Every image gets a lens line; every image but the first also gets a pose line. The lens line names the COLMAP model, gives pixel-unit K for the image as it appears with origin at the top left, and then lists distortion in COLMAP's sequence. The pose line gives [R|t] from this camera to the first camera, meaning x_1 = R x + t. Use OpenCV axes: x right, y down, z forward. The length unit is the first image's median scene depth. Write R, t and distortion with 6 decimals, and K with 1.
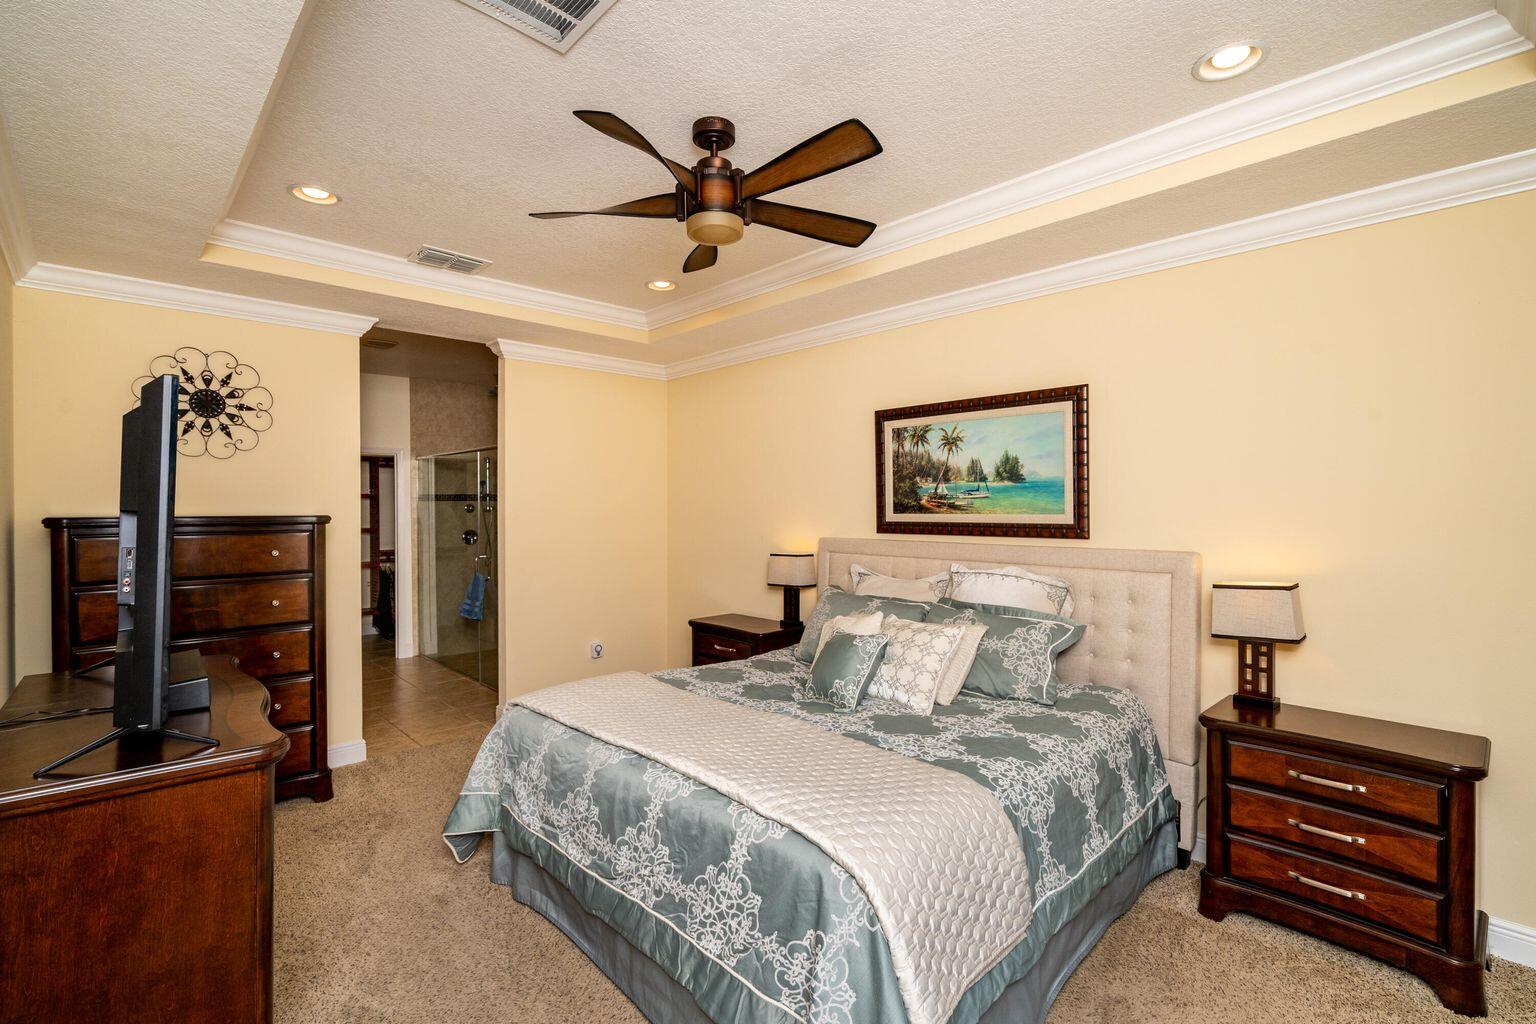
lens RADIAL K [[699.0, 0, 770.4], [0, 699.0, 511.4], [0, 0, 1]] dist [-0.002216, 0.001205]
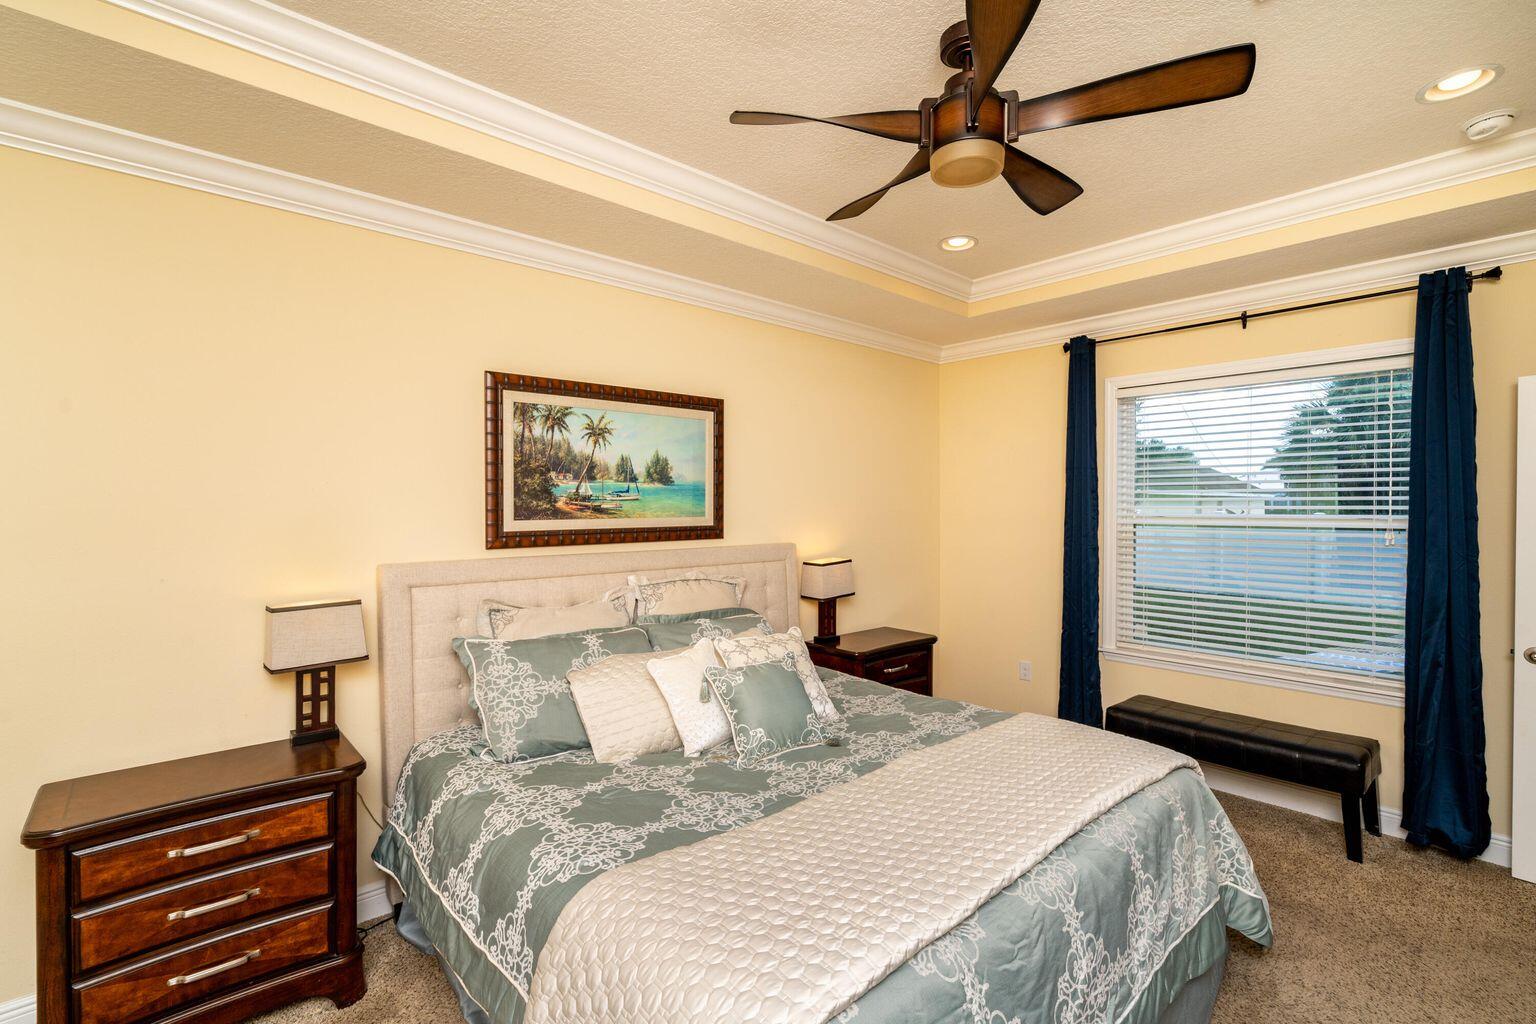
lens RADIAL K [[699.0, 0, 770.3], [0, 699.0, 506.1], [0, 0, 1]] dist [-0.002216, 0.001205]
pose [[0.040502, 0.001140, 0.999179, -0.567249], [0.012237, 0.999924, -0.001637, -0.007716], [-0.999105, 0.012293, 0.040485, 0.759533]]
